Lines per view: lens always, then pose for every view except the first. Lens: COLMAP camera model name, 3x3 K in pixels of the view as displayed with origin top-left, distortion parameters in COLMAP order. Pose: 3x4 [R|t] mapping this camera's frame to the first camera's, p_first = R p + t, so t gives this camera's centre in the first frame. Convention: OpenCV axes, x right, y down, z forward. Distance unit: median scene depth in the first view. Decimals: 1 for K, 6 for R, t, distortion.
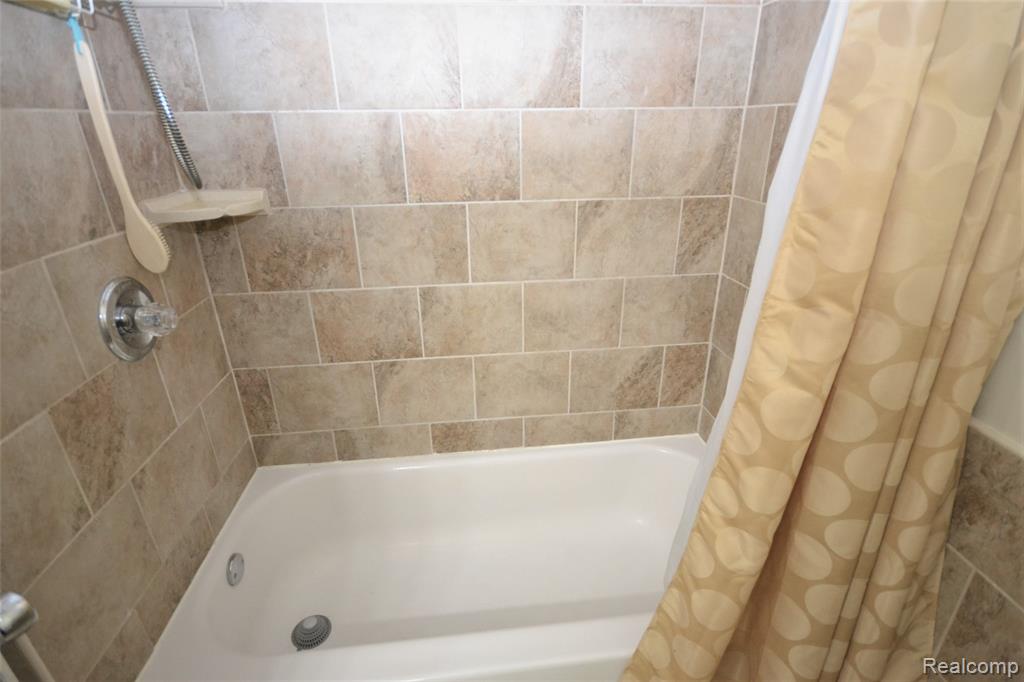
lens RADIAL K [[508.1, 0, 526.7], [0, 508.1, 343.1], [0, 0, 1]] dist [0.000255, -0.000444]
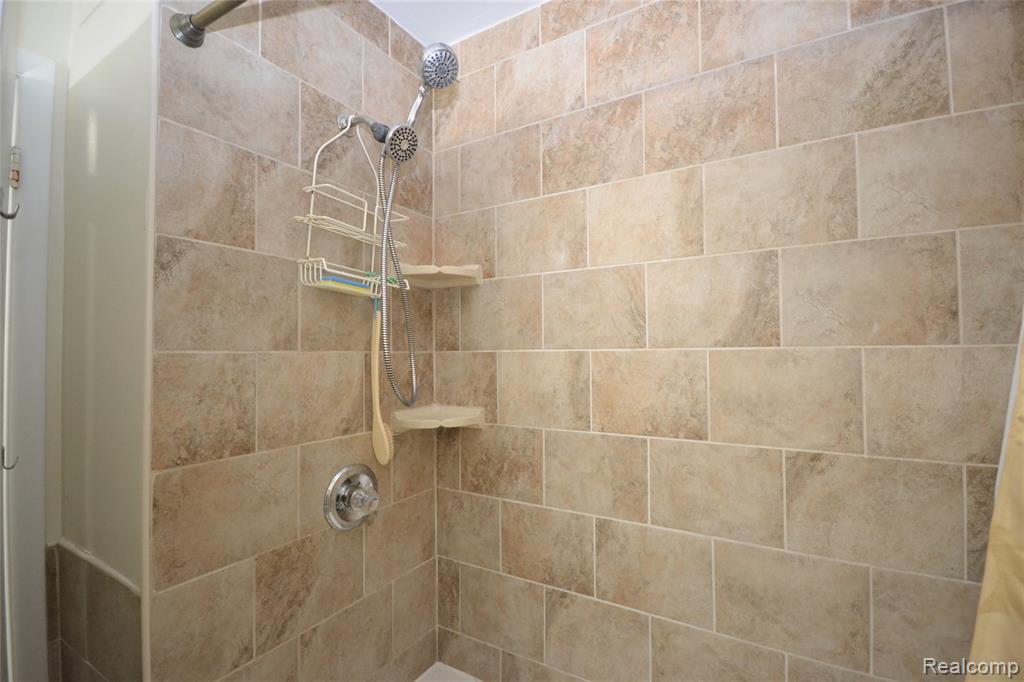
lens RADIAL K [[456.4, 0, 512.0], [0, 456.4, 341.0], [0, 0, 1]] dist [0.001160, -0.007022]
pose [[0.797762, -0.012342, -0.602847, 0.199269], [-0.243644, 0.907938, -0.341007, -0.084501], [0.551556, 0.418923, 0.721311, 0.159847]]
